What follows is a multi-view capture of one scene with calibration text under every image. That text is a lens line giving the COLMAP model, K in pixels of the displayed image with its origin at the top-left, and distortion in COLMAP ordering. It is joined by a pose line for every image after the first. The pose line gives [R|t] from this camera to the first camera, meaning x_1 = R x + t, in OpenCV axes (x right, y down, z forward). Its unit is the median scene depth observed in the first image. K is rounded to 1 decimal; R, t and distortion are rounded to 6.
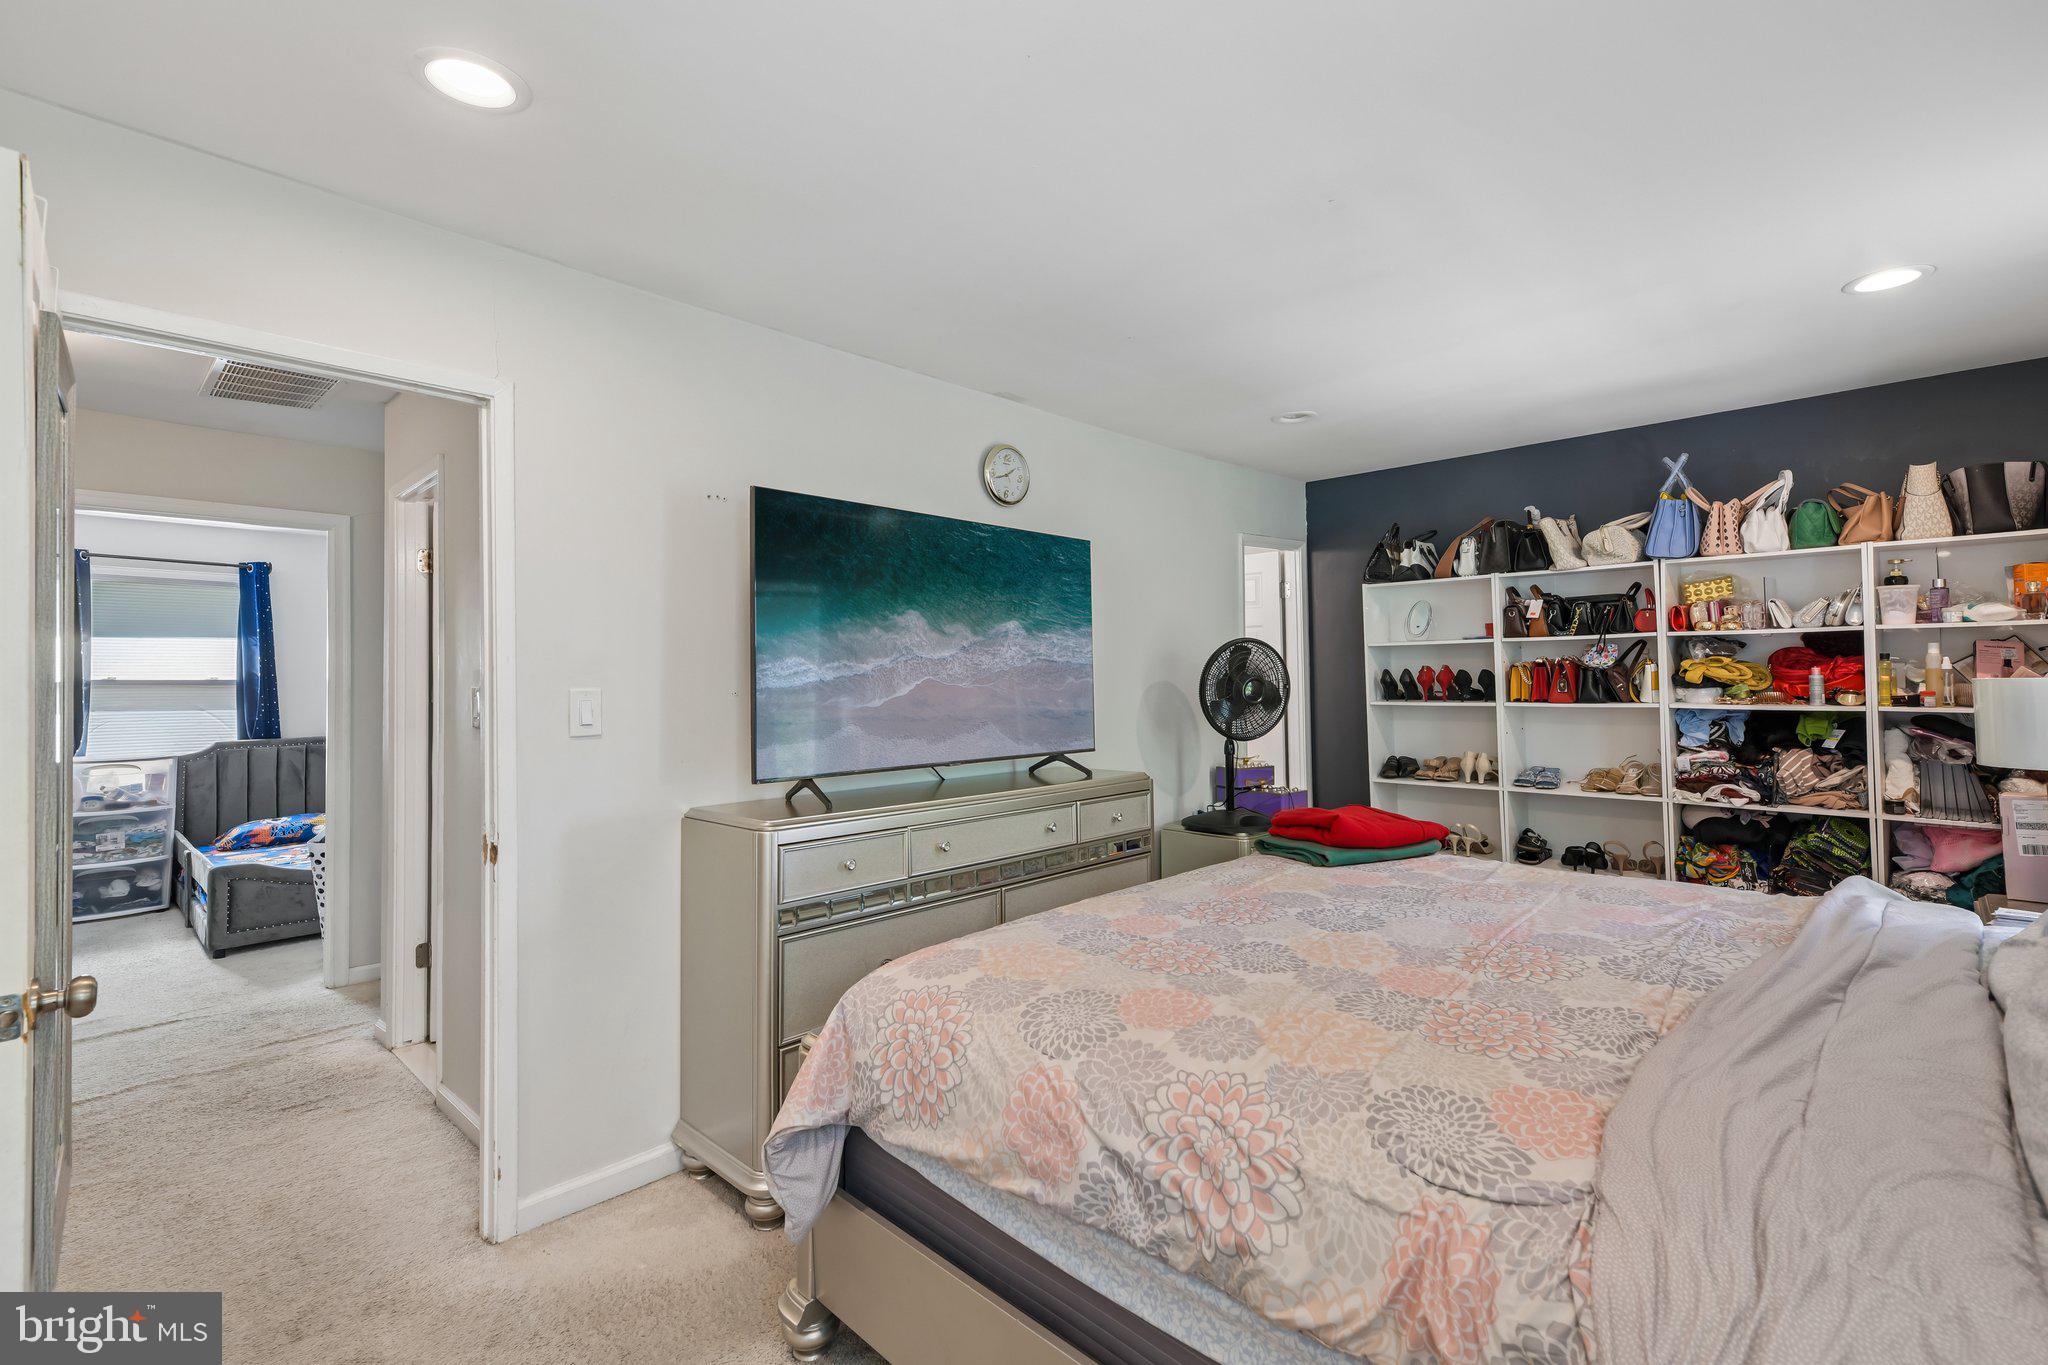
lens RADIAL K [[933.6, 0, 1043.9], [0, 933.6, 671.4], [0, 0, 1]] dist [0.004320, 0.000323]
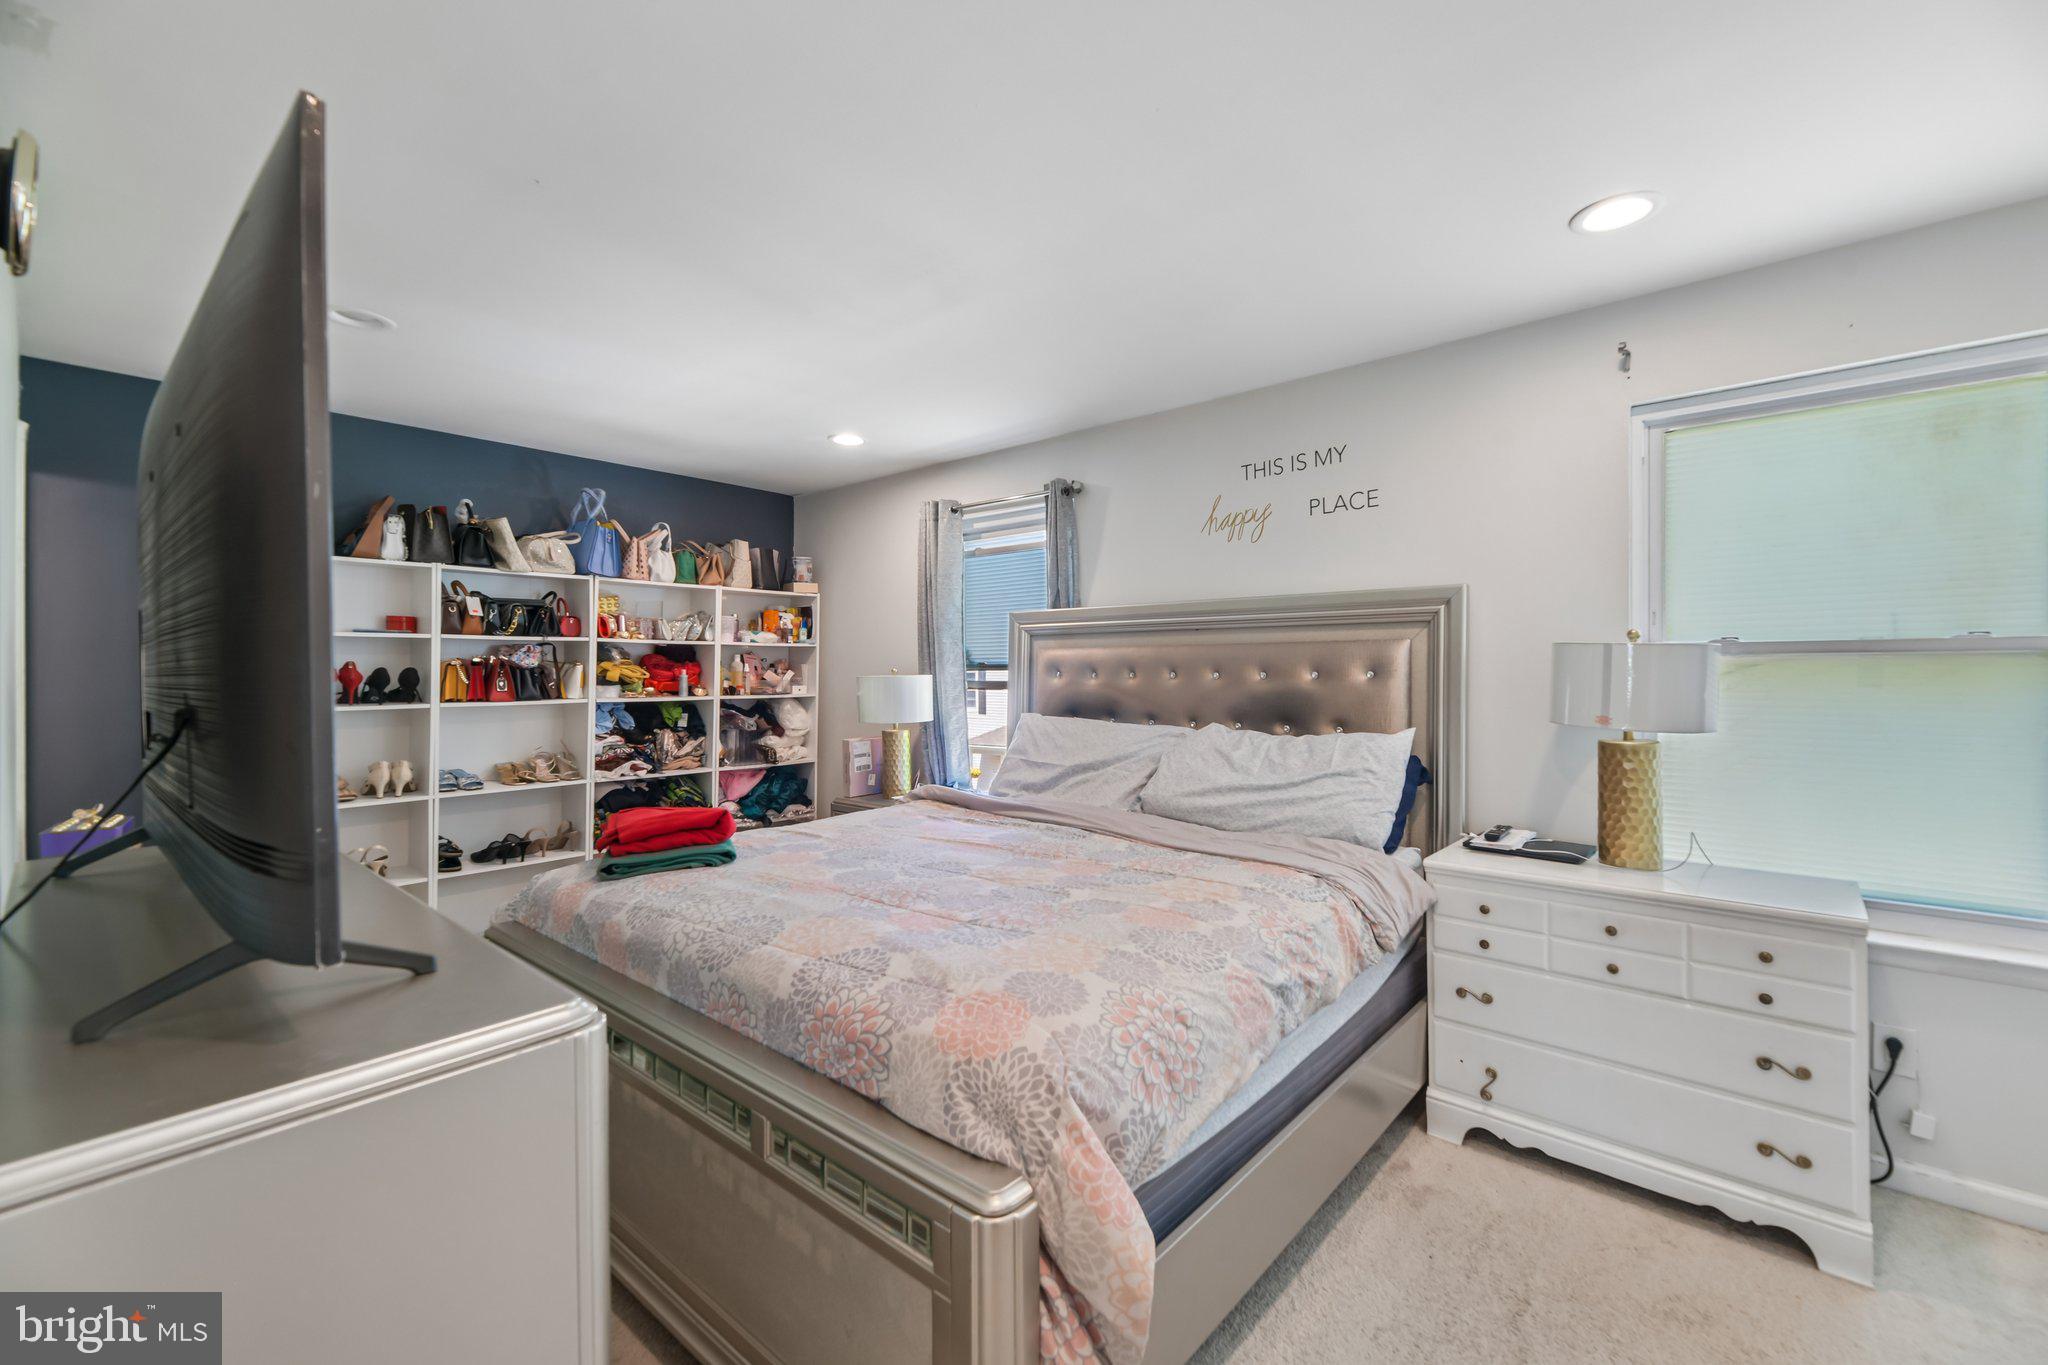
lens RADIAL K [[840.1, 0, 1044.0], [0, 840.1, 679.9], [0, 0, 1]] dist [0.001787, -0.000693]
pose [[-0.063315, 0.000175, 0.997994, -0.431747], [-0.003552, 0.999994, -0.000401, 0.009088], [-0.997987, -0.003570, -0.063314, 0.508249]]
